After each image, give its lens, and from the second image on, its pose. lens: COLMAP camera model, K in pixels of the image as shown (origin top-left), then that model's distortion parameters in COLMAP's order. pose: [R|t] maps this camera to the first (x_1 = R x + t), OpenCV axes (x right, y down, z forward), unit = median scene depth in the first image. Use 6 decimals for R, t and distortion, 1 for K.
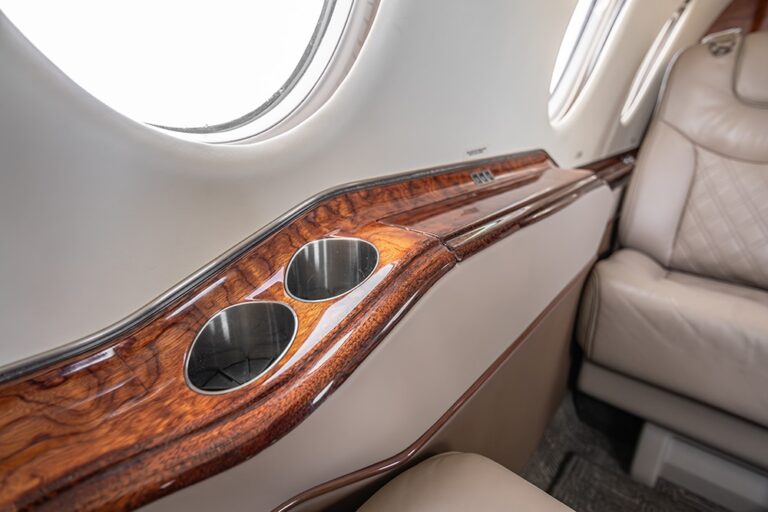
lens RADIAL K [[377.9, 0, 384.0], [0, 377.9, 256.0], [0, 0, 1]] dist [-0.013744, -0.000555]
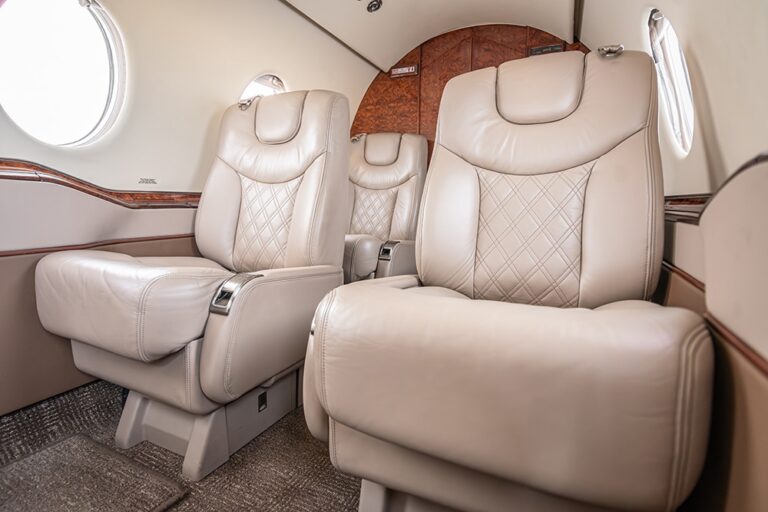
lens RADIAL K [[383.2, 0, 384.0], [0, 383.2, 256.0], [0, 0, 1]] dist [-0.001958, -0.001360]
pose [[0.963846, -0.031985, 0.264534, 1.633793], [0.089348, 0.974089, -0.207769, 0.513810], [-0.251034, 0.223893, 0.941729, -0.524424]]
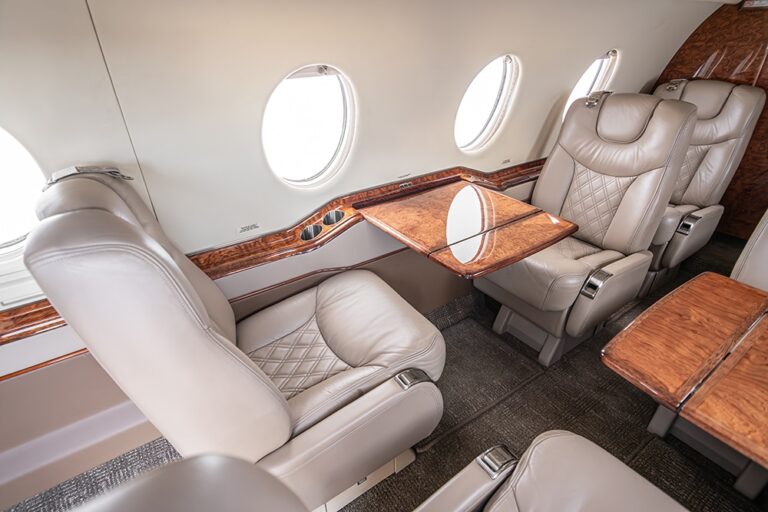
lens RADIAL K [[383.2, 0, 384.0], [0, 383.2, 256.0], [0, 0, 1]] dist [-0.001958, -0.001360]
pose [[0.967571, 0.099728, -0.232077, 0.759687], [-0.065485, 0.986385, 0.150851, -0.122594], [0.243962, -0.130762, 0.960929, -1.586606]]
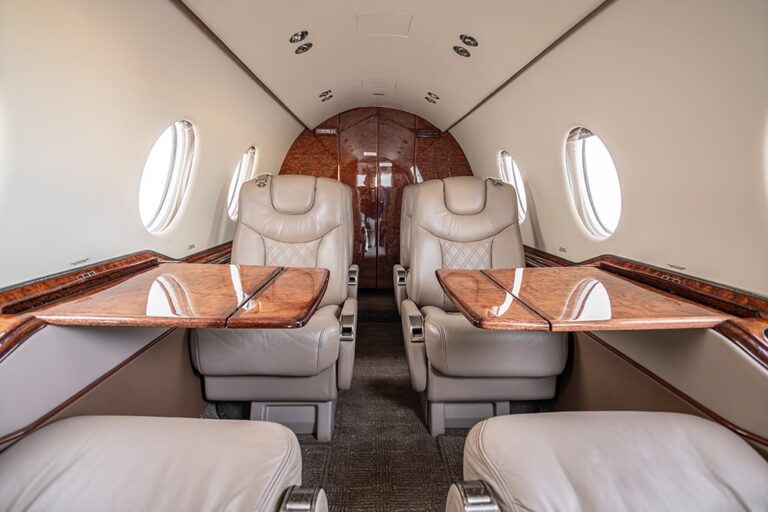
lens RADIAL K [[383.2, 0, 384.0], [0, 383.2, 256.0], [0, 0, 1]] dist [-0.001958, -0.001360]
pose [[0.735870, -0.106000, 0.668775, 0.105527], [0.229368, 0.968302, -0.098904, 0.165823], [-0.637092, 0.226176, 0.736857, -1.072293]]
